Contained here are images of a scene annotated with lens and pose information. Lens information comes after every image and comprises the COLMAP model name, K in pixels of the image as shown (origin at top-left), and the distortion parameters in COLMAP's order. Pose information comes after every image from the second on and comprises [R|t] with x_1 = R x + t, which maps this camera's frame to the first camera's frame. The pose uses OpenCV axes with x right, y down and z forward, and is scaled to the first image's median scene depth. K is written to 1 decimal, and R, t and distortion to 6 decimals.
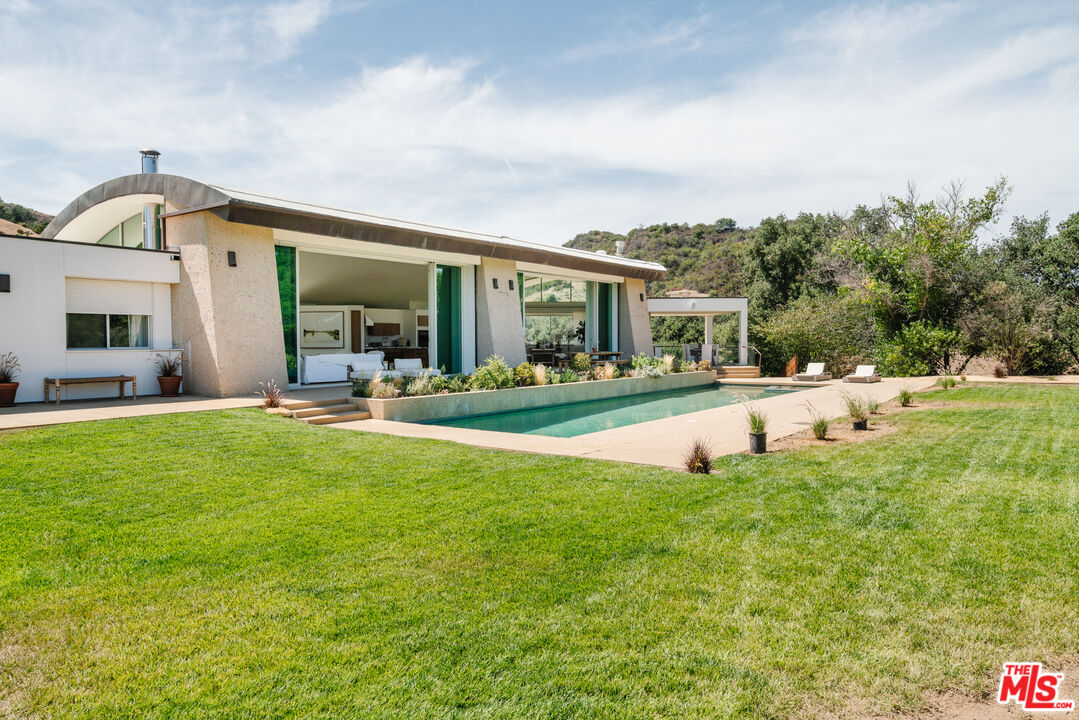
lens RADIAL K [[738.8, 0, 539.5], [0, 738.8, 360.0], [0, 0, 1]] dist [0.001540, 0.000346]
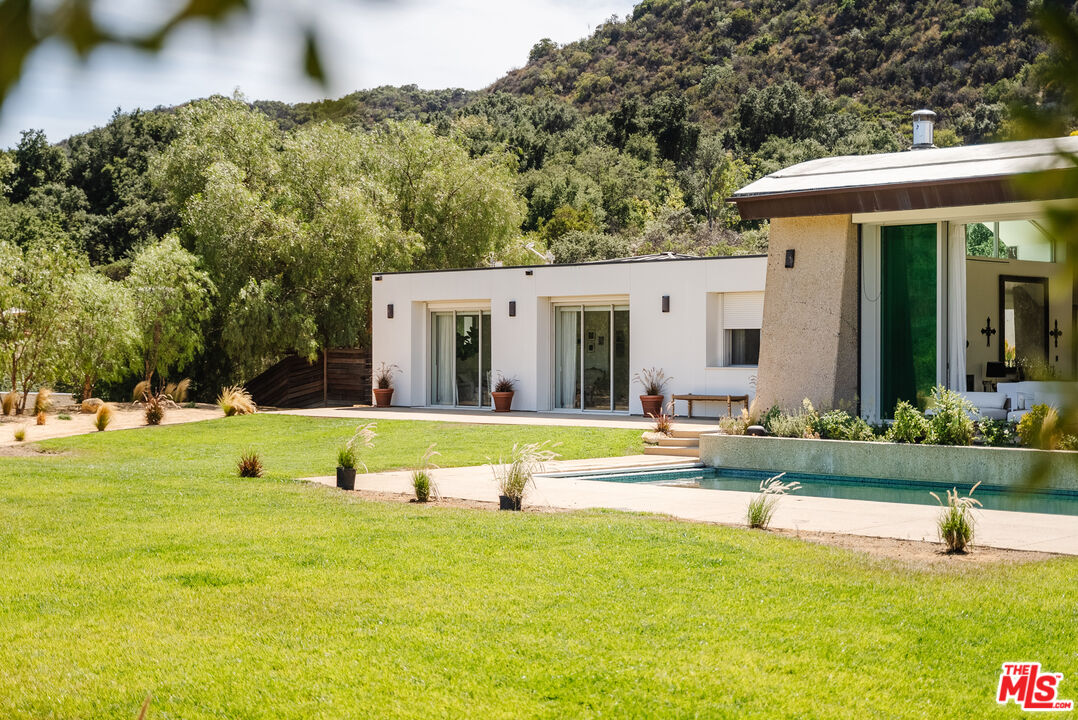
lens RADIAL K [[1667.6, 0, 539.0], [0, 1667.6, 360.0], [0, 0, 1]] dist [0.005344, 0.020646]
pose [[-0.151293, 0.005950, -0.988471, 0.453417], [-0.027978, 0.999555, 0.010299, -0.011359], [0.988093, 0.029214, -0.151059, 0.316082]]
